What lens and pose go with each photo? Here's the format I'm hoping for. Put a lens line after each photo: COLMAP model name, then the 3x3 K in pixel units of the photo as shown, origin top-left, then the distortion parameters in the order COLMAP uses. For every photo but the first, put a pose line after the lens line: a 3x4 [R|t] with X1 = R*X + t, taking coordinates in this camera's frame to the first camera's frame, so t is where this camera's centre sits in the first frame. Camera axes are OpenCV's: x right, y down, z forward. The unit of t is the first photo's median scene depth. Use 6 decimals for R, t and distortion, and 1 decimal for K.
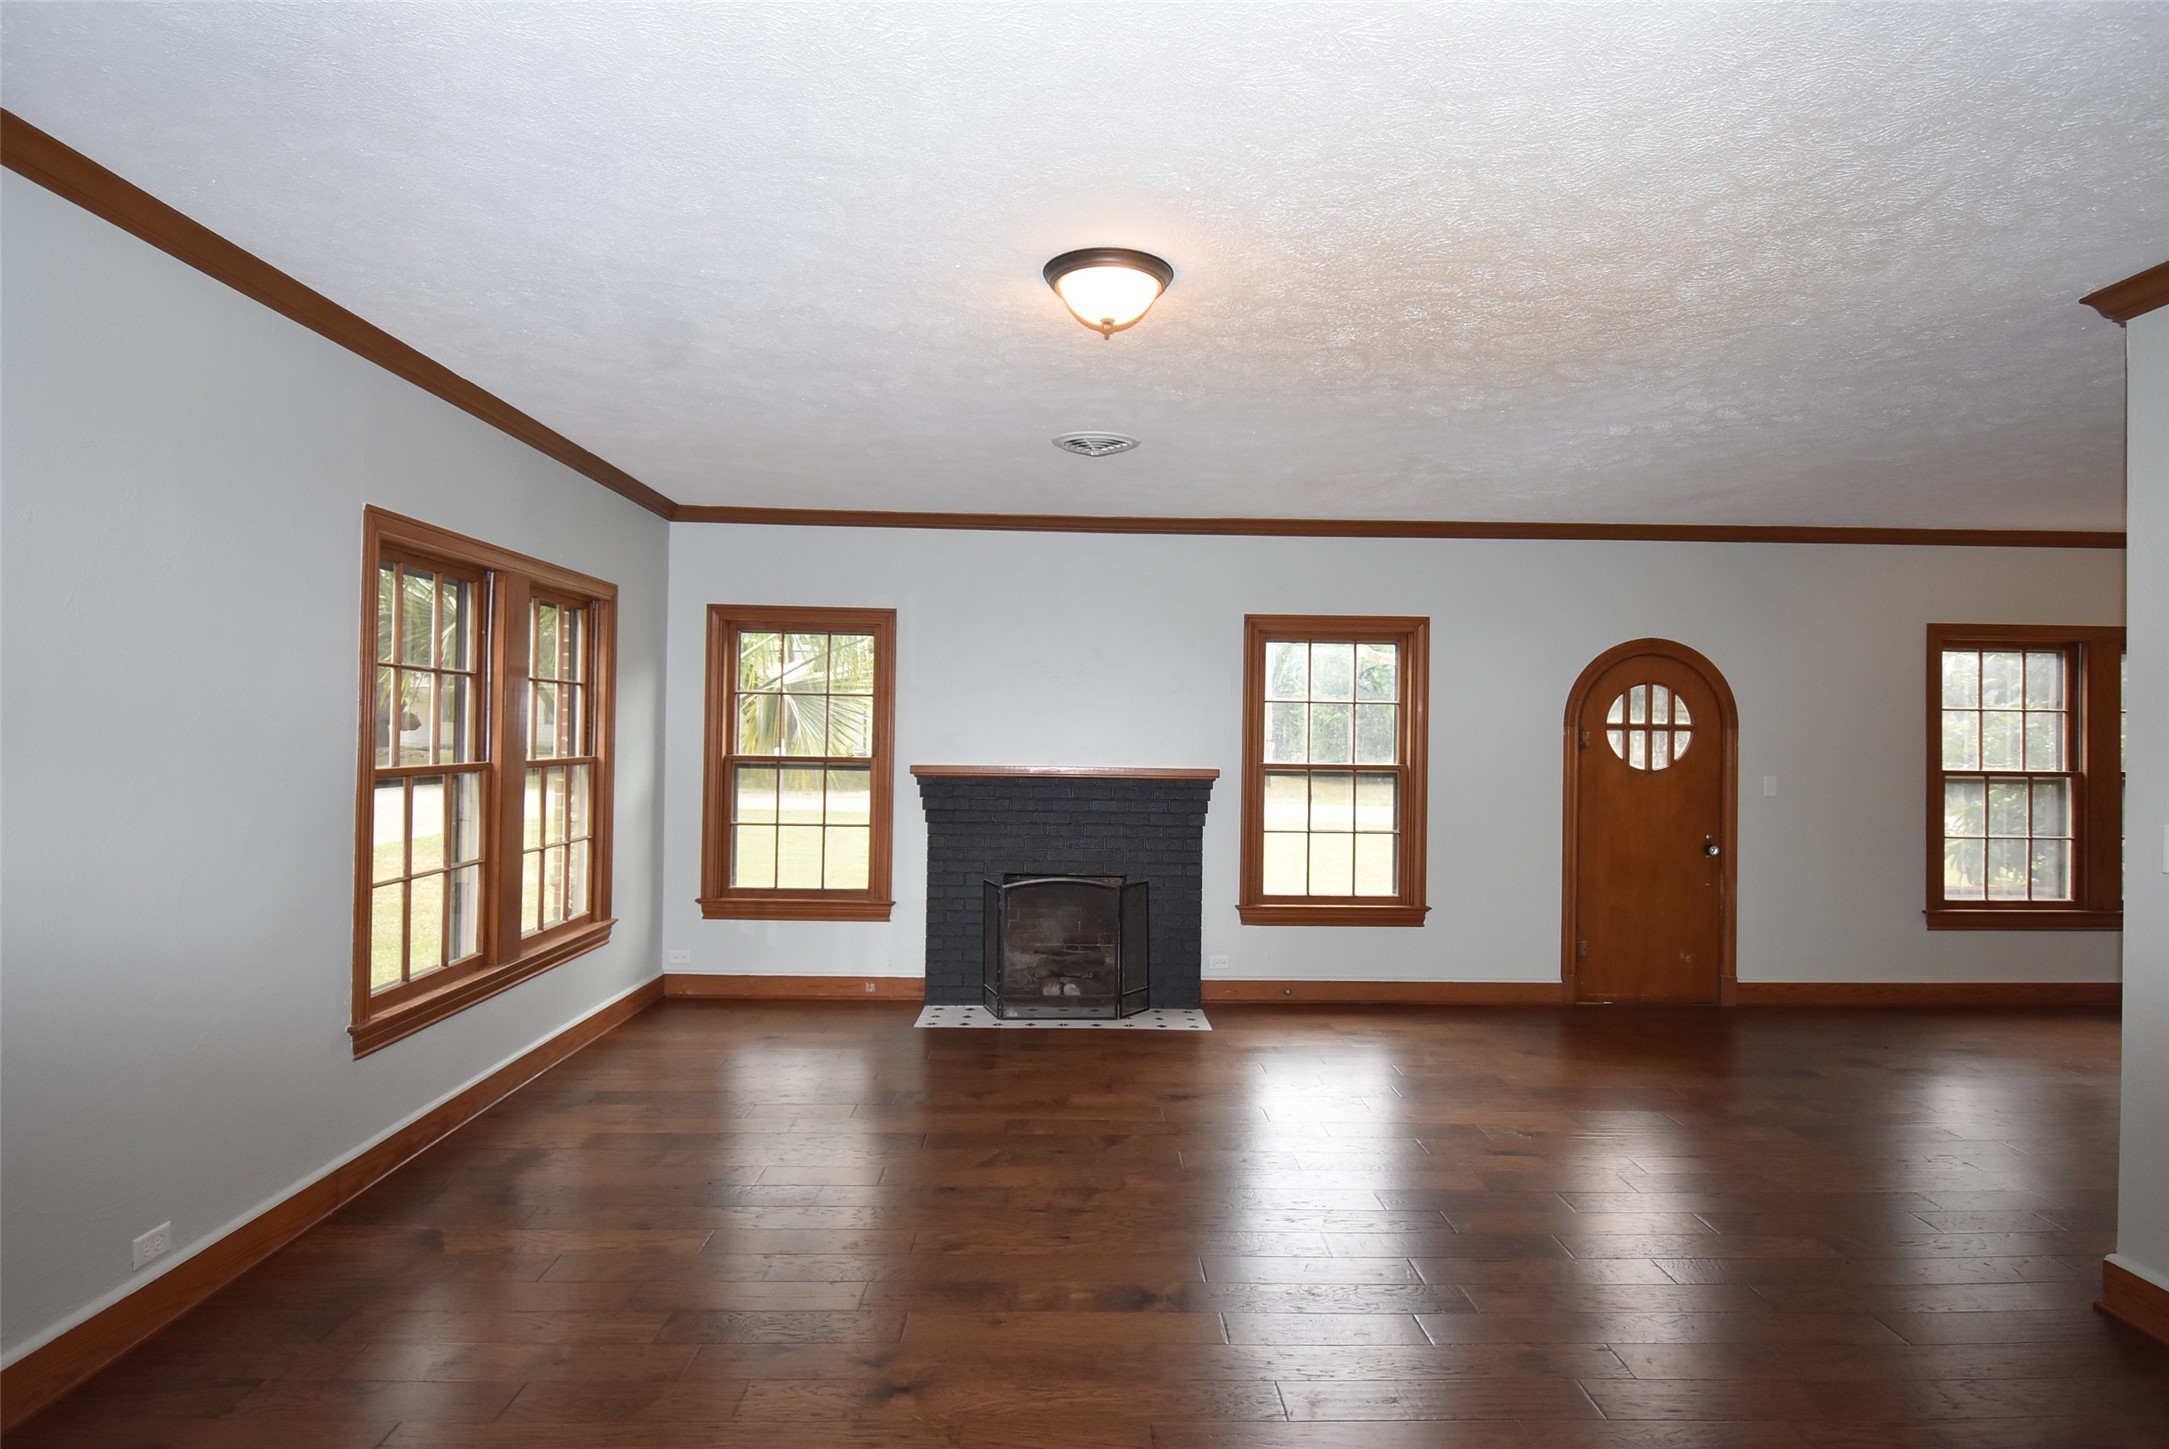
lens RADIAL K [[1191.5, 0, 1095.7], [0, 1191.5, 720.0], [0, 0, 1]] dist [0.047252, 0.000435]
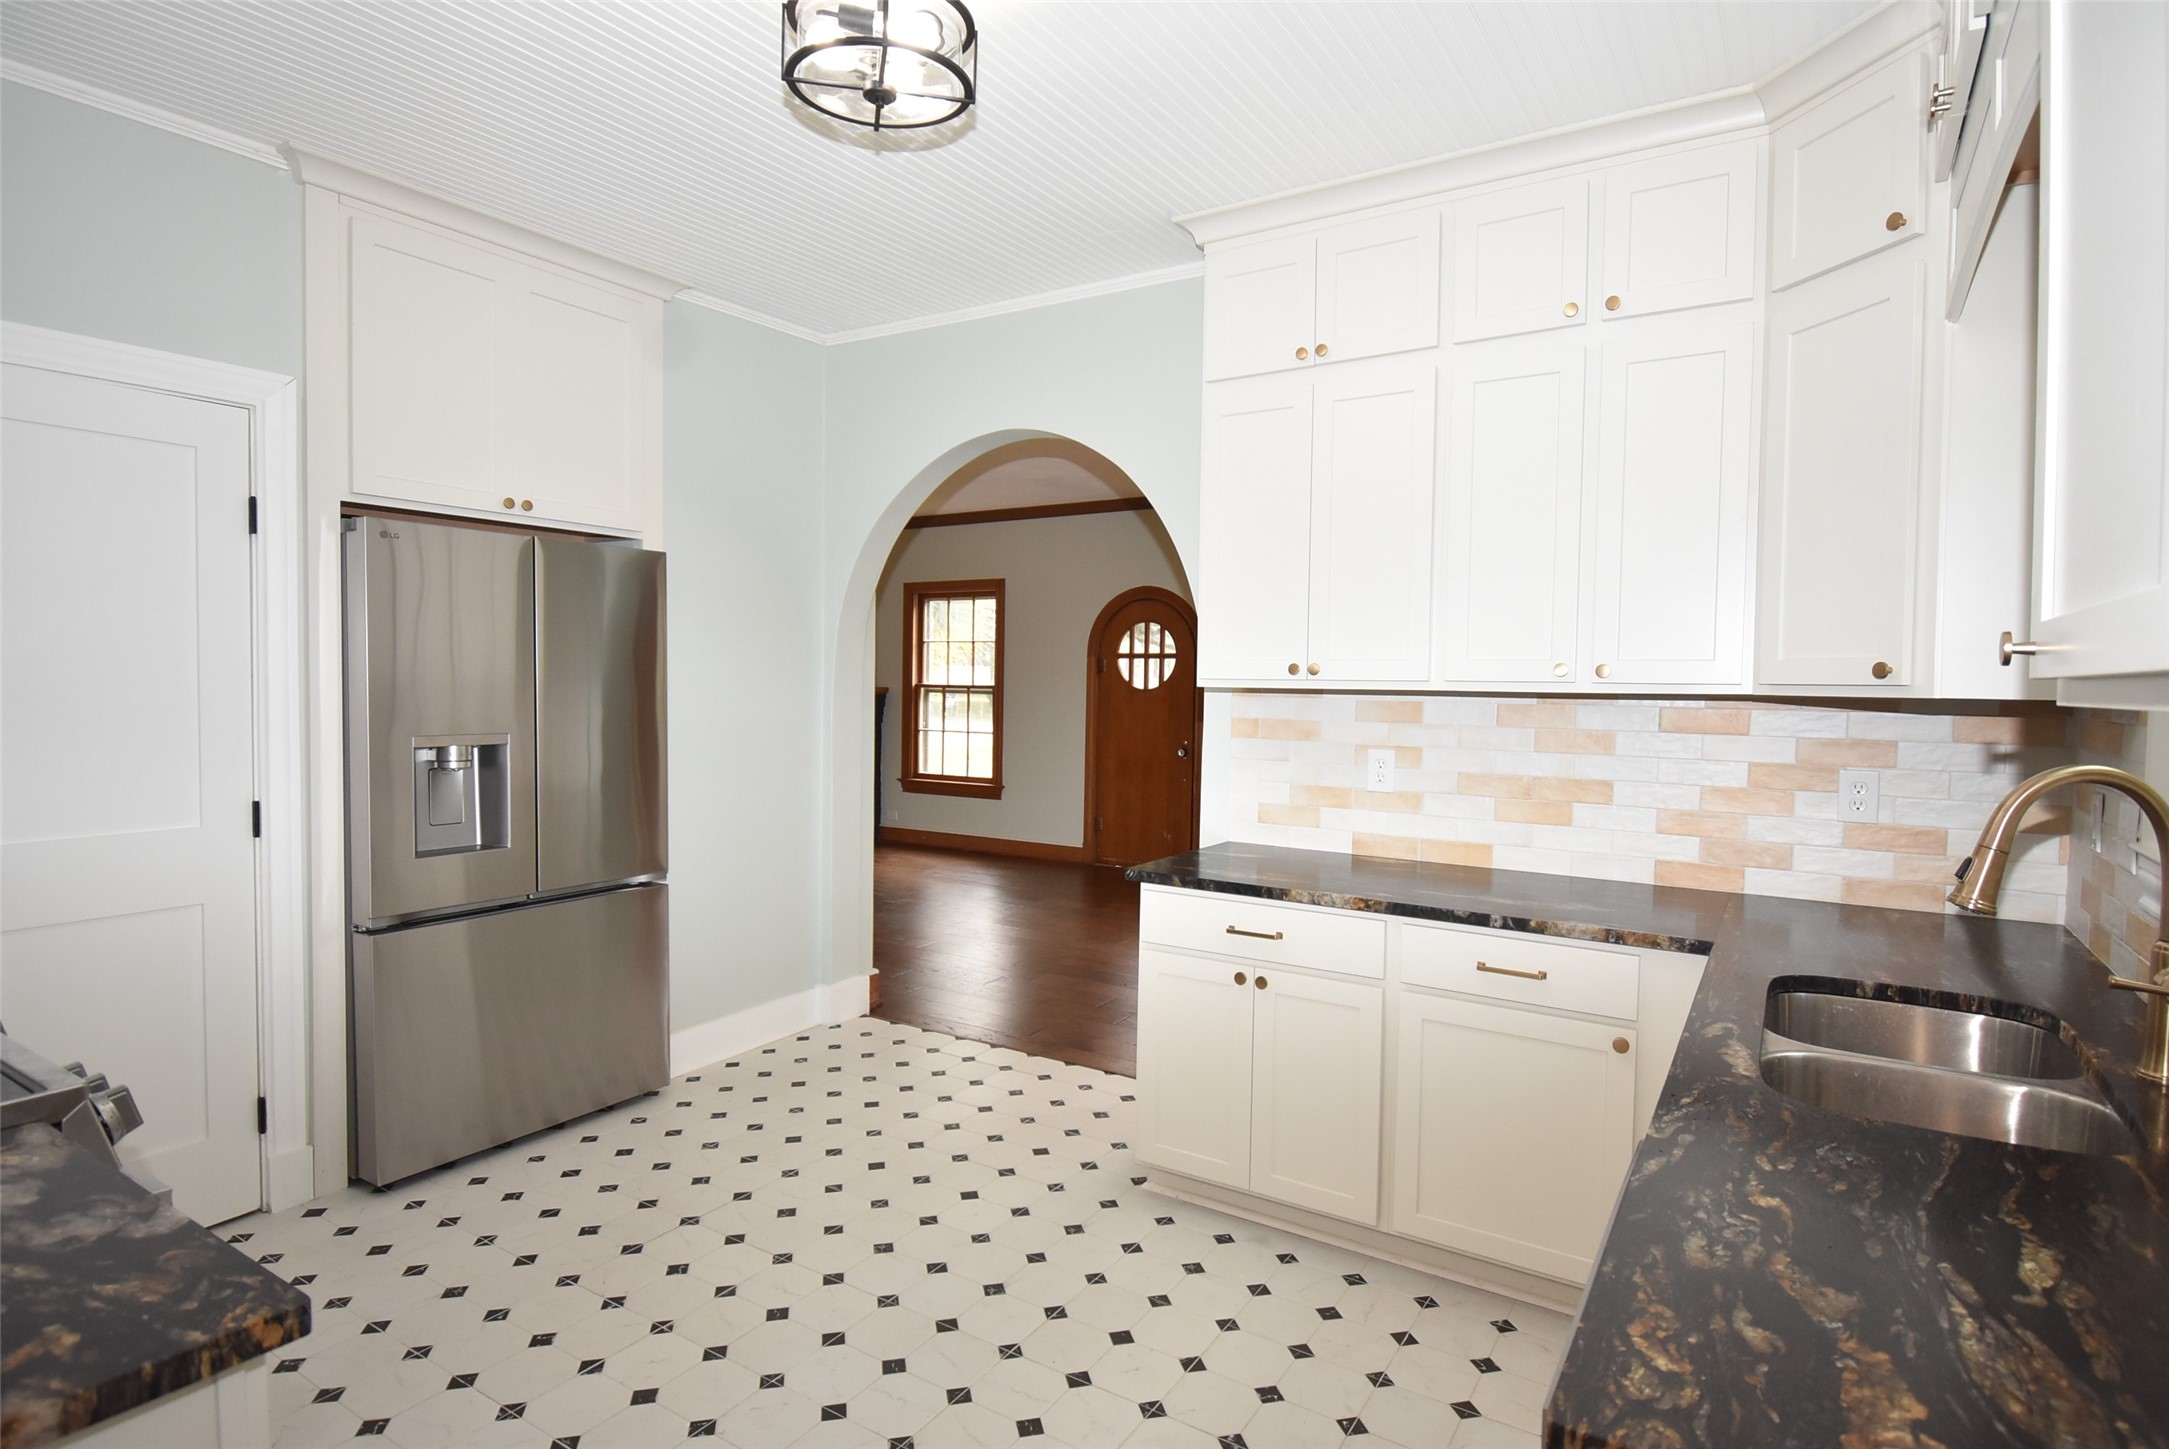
lens RADIAL K [[1125.6, 0, 1100.6], [0, 1125.6, 707.2], [0, 0, 1]] dist [0.005981, 0.000175]
pose [[0.818024, 0.011547, -0.575069, 1.115236], [0.010049, 0.999359, 0.034361, 0.019349], [0.575097, -0.033887, 0.817383, -0.006849]]
